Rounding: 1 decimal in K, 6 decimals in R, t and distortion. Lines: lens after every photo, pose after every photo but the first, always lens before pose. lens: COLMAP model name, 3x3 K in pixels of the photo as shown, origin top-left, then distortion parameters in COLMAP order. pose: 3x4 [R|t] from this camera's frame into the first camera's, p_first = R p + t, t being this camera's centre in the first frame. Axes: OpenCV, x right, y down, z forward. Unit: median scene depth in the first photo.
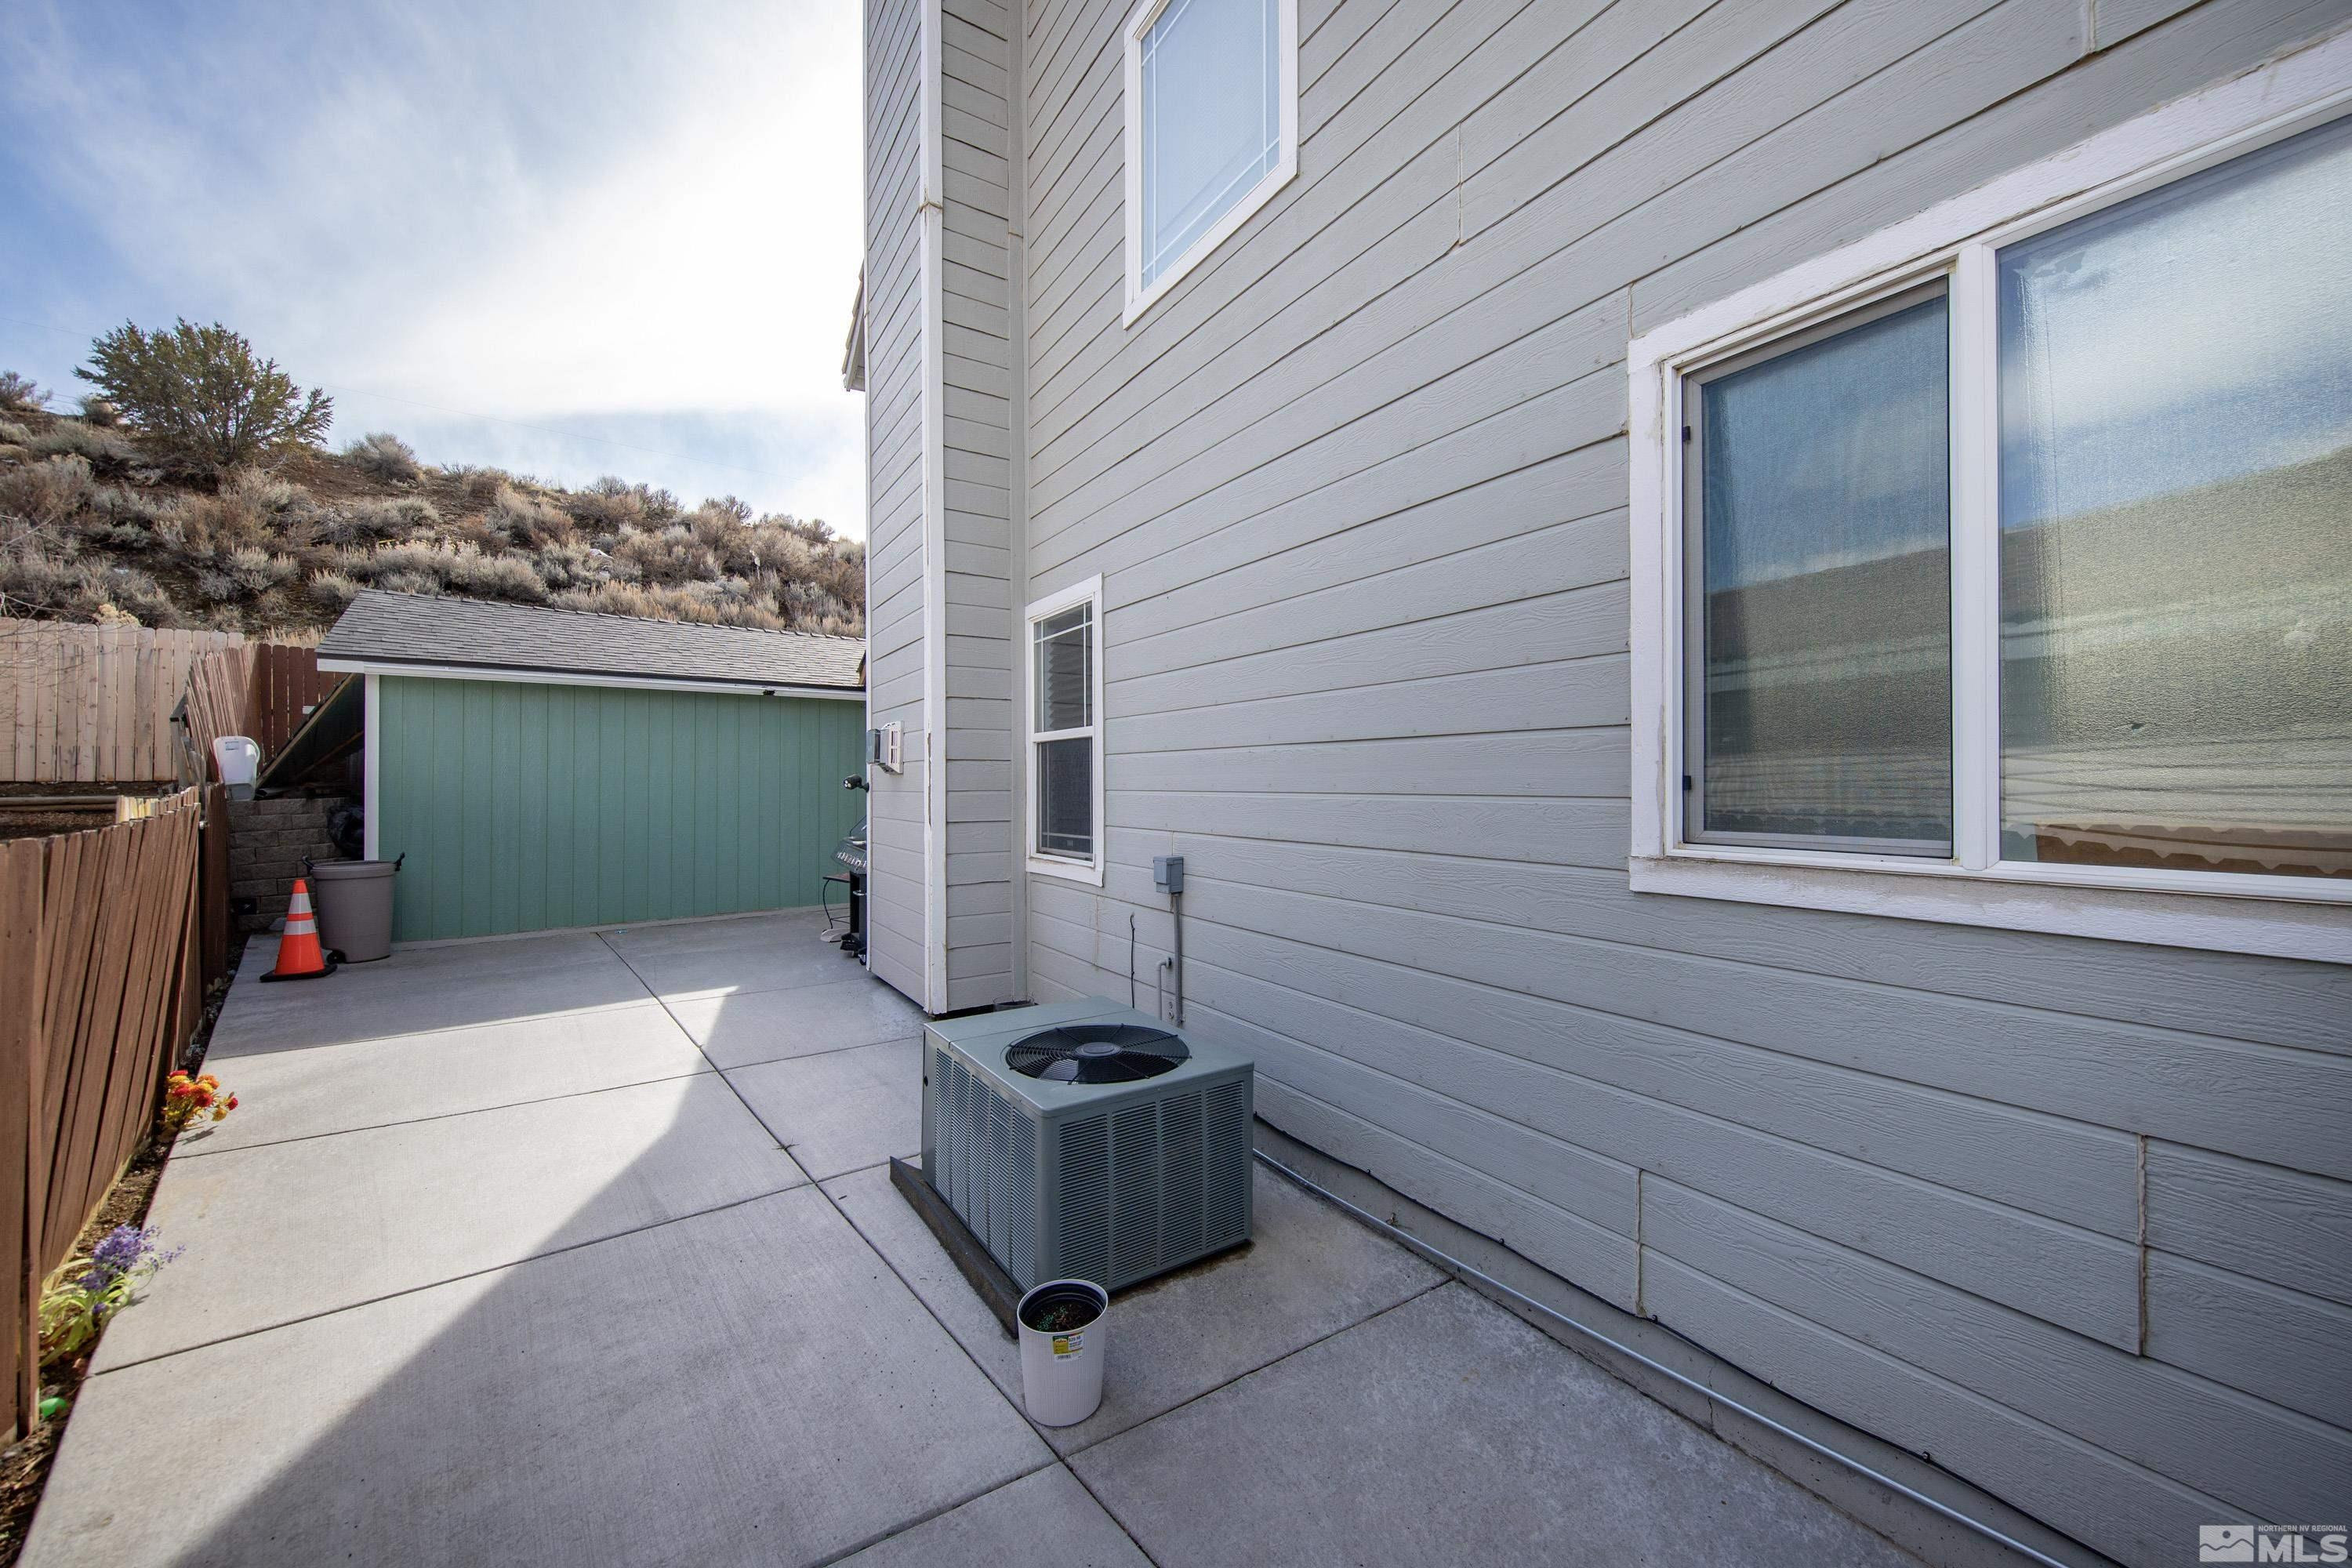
lens RADIAL K [[904.1, 0, 1186.1], [0, 904.1, 763.9], [0, 0, 1]] dist [-0.001530, -0.000079]
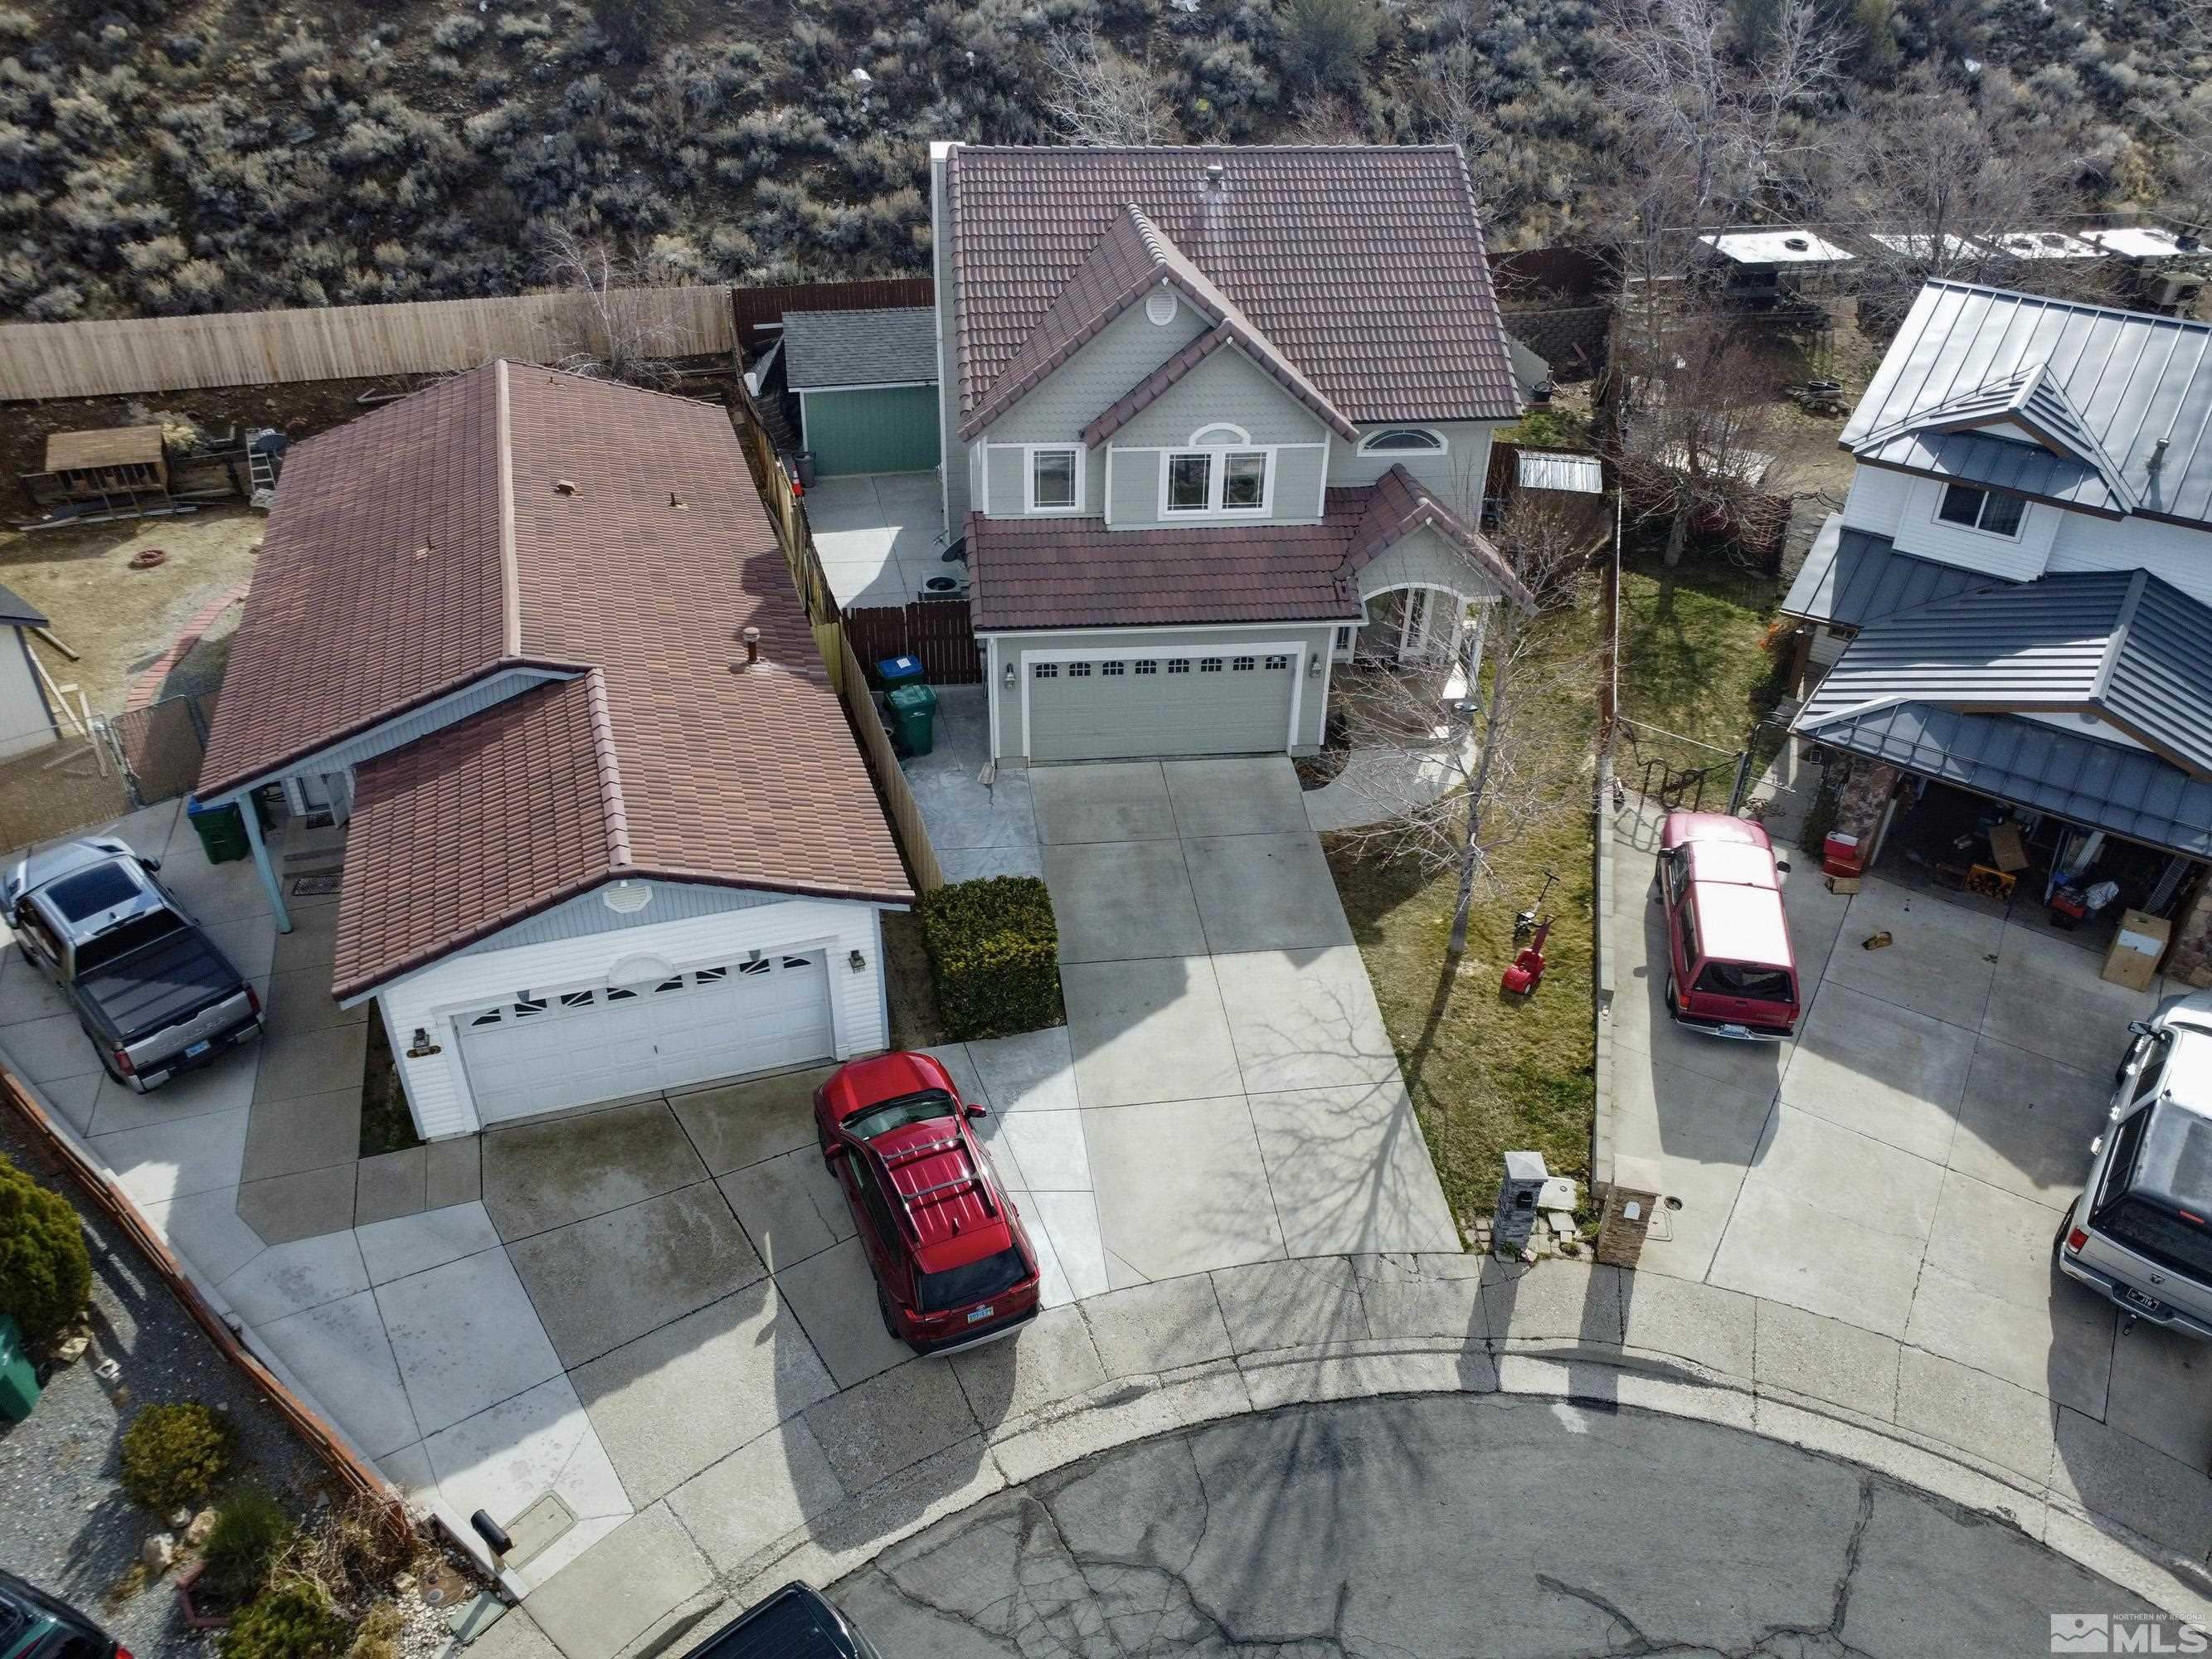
lens RADIAL K [[1601.3, 0, 1101.8], [0, 1601.3, 823.5], [0, 0, 1]] dist [-0.041902, 0.019760]
pose [[0.894760, 0.266943, -0.357974, 0.923776], [-0.015160, 0.819347, 0.573098, -0.806825], [0.446289, -0.507358, 0.737166, -1.296179]]
